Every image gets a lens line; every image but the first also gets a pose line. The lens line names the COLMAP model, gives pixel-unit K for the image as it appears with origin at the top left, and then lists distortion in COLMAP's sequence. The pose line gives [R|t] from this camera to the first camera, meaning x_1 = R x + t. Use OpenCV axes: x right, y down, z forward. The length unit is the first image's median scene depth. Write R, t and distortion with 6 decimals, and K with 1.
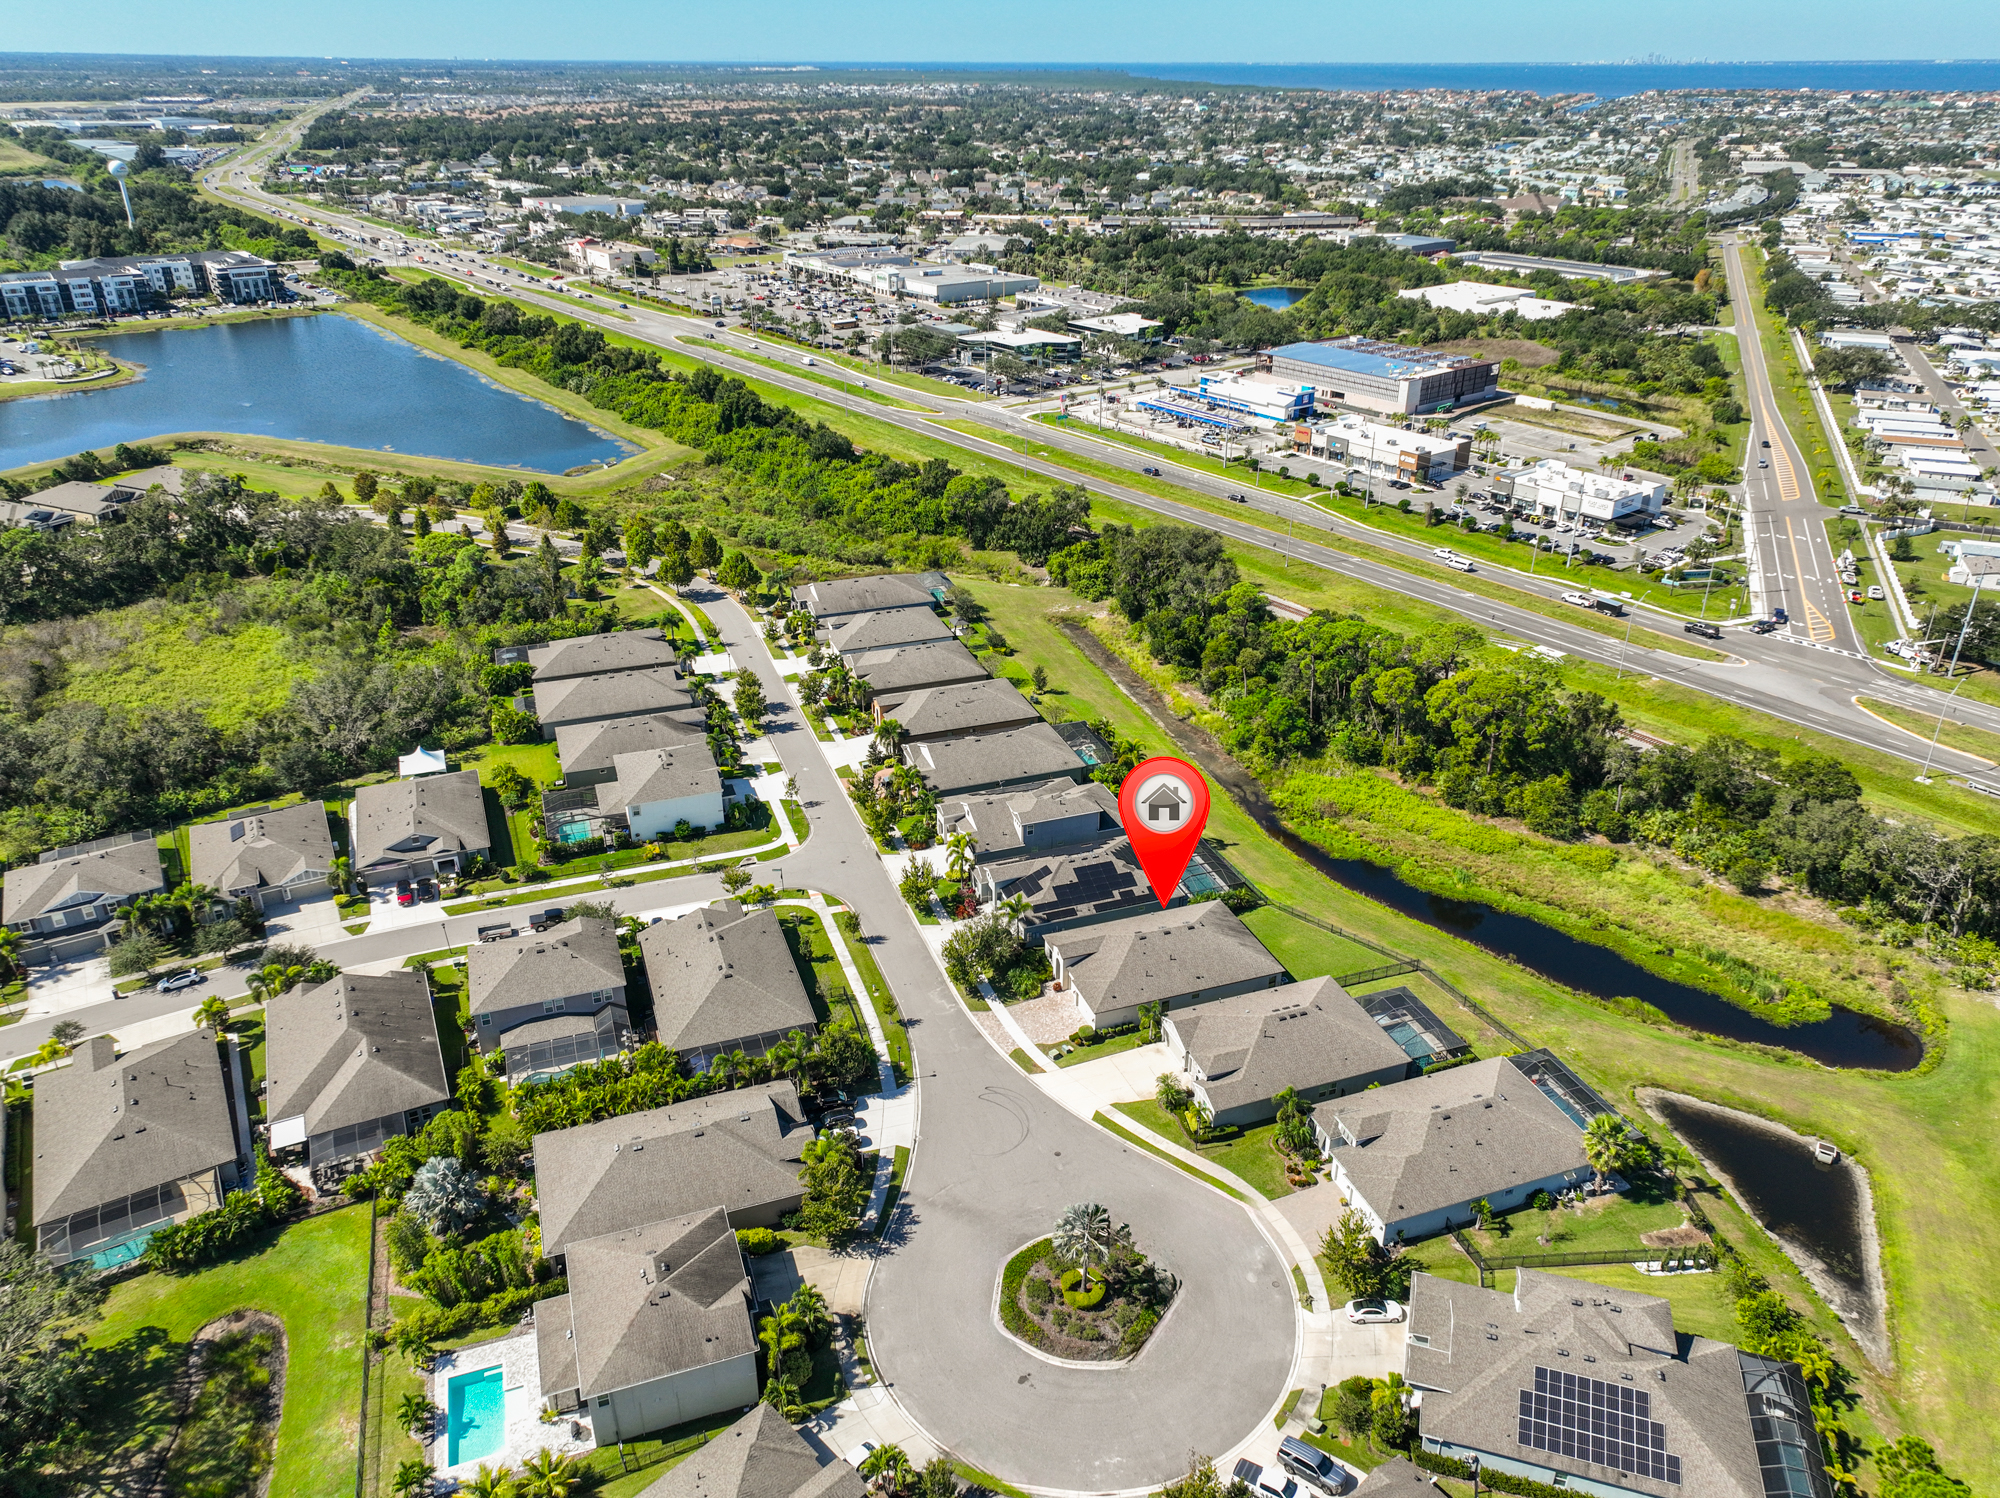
lens RADIAL K [[1394.7, 0, 1009.6], [0, 1394.7, 747.7], [0, 0, 1]] dist [0.006001, 0.005567]
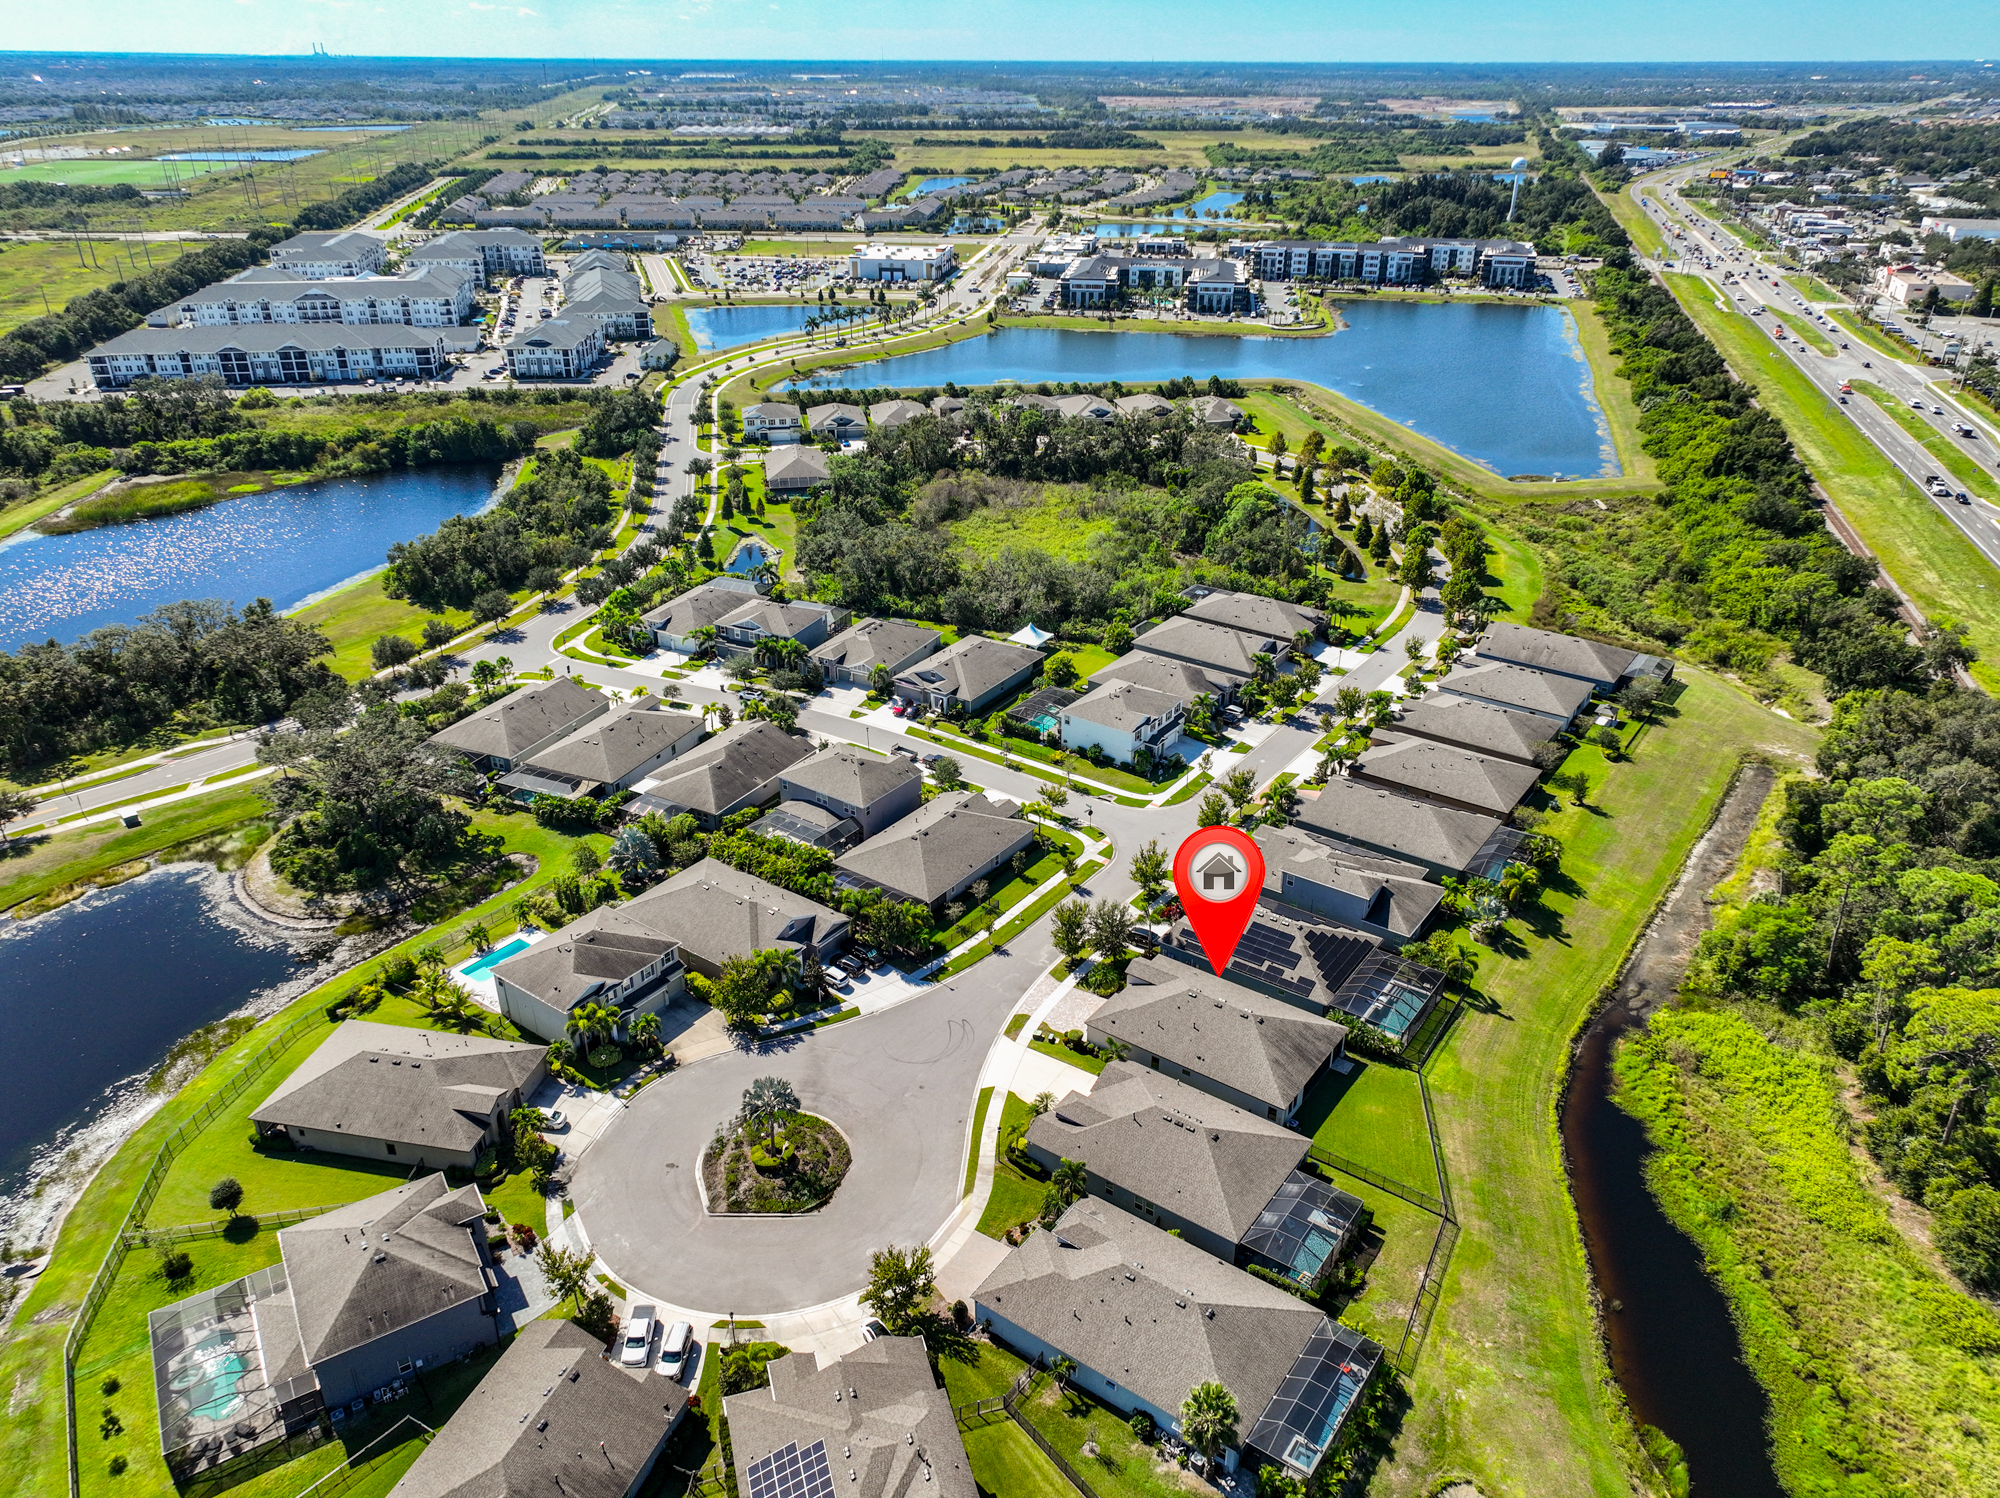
lens RADIAL K [[1394.7, 0, 1009.6], [0, 1394.7, 747.7], [0, 0, 1]] dist [0.006001, 0.005567]
pose [[0.563289, 0.363471, -0.742020, 0.429348], [-0.366302, 0.914826, 0.170047, -0.084742], [0.740627, 0.176018, 0.648452, 0.175450]]
